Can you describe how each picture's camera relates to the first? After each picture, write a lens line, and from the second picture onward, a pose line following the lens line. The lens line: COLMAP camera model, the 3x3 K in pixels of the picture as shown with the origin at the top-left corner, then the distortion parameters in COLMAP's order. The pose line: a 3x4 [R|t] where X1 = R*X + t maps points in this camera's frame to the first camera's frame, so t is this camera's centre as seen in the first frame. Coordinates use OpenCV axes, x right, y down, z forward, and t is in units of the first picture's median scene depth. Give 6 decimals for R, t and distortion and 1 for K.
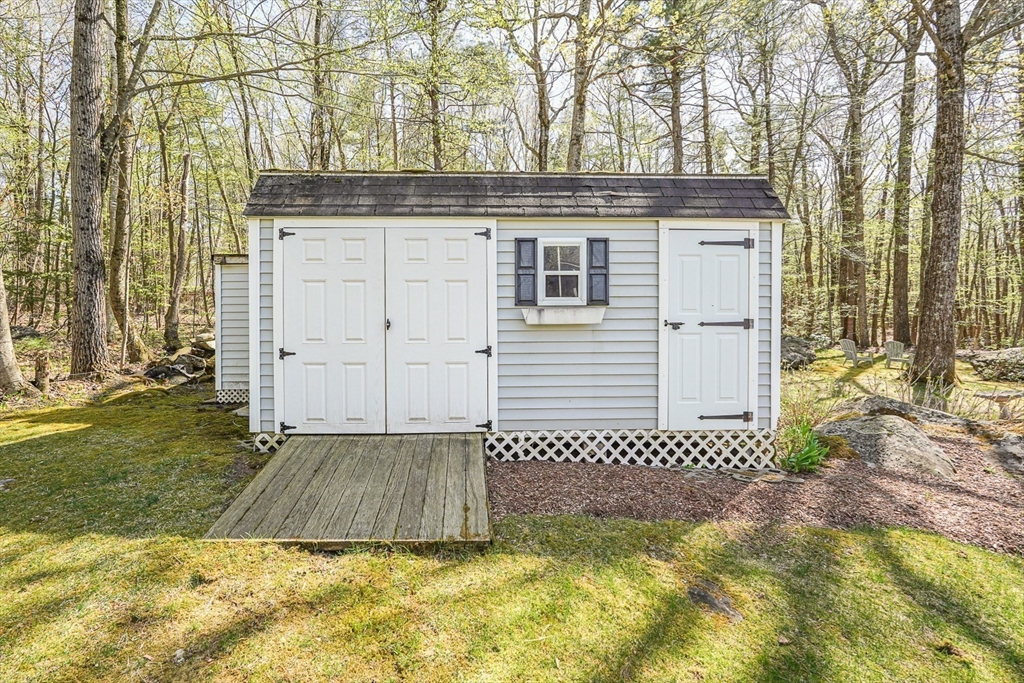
lens RADIAL K [[467.9, 0, 512.0], [0, 467.9, 334.9], [0, 0, 1]] dist [0.000975, 0.000557]
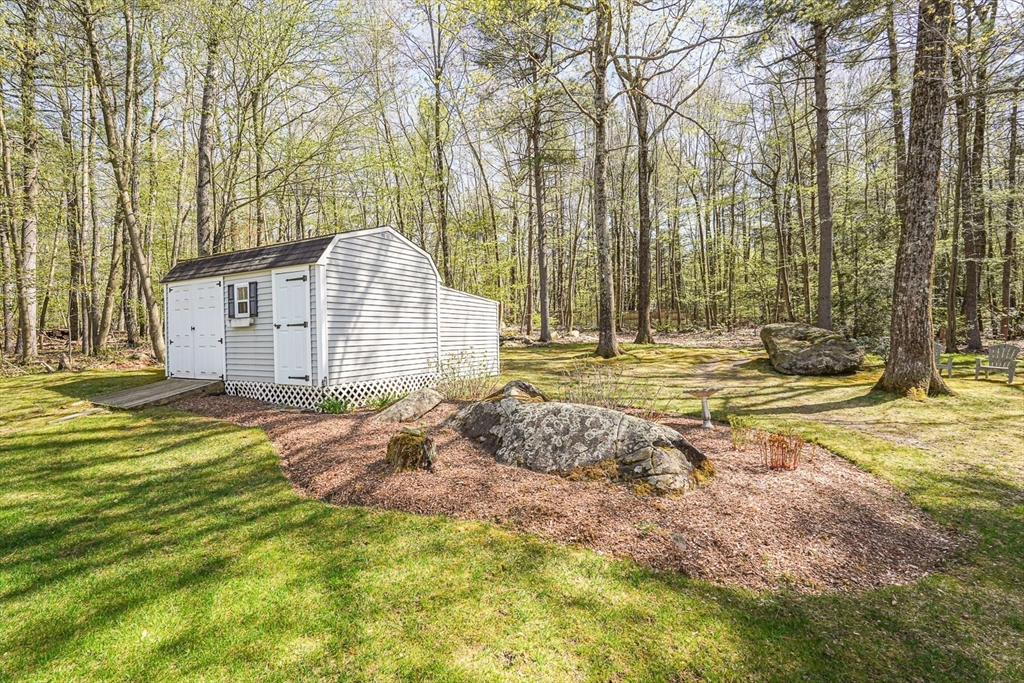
lens RADIAL K [[467.9, 0, 512.0], [0, 467.9, 334.9], [0, 0, 1]] dist [0.000975, 0.000557]
pose [[0.858047, -0.013339, -0.513397, 2.072140], [0.001163, 0.999711, -0.024031, 0.057966], [0.513569, 0.020023, 0.857814, -0.097765]]
